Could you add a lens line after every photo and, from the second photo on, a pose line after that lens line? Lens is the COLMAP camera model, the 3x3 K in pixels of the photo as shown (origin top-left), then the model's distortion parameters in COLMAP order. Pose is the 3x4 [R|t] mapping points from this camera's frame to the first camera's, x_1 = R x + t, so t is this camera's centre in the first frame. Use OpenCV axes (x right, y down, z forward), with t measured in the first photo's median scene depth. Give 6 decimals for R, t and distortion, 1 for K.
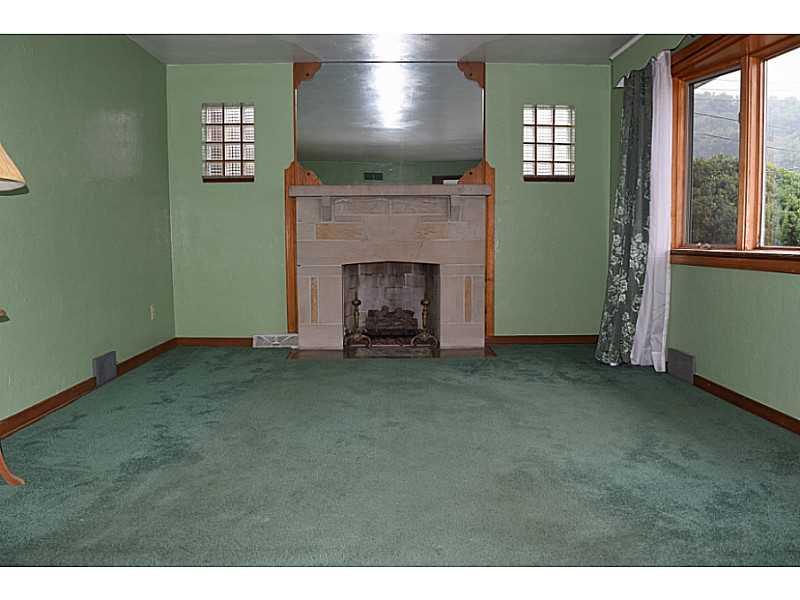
lens RADIAL K [[630.0, 0, 400.0], [0, 630.0, 300.0], [0, 0, 1]] dist [-0.119309, -0.000146]
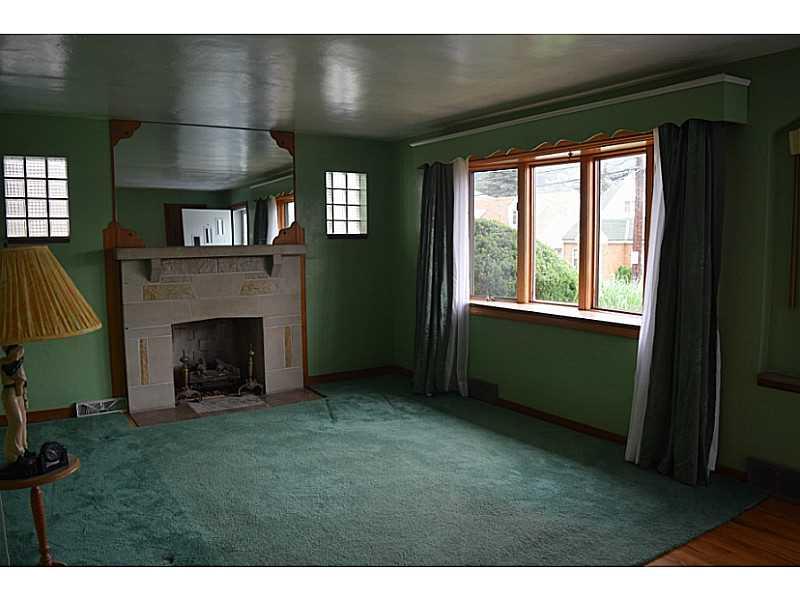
lens RADIAL K [[630.0, 0, 400.0], [0, 630.0, 300.0], [0, 0, 1]] dist [-0.119309, -0.000146]
pose [[0.840979, -0.059181, 0.537821, -0.316747], [0.052311, 0.998237, 0.028047, -0.104555], [-0.538533, 0.004547, 0.842592, -0.041215]]
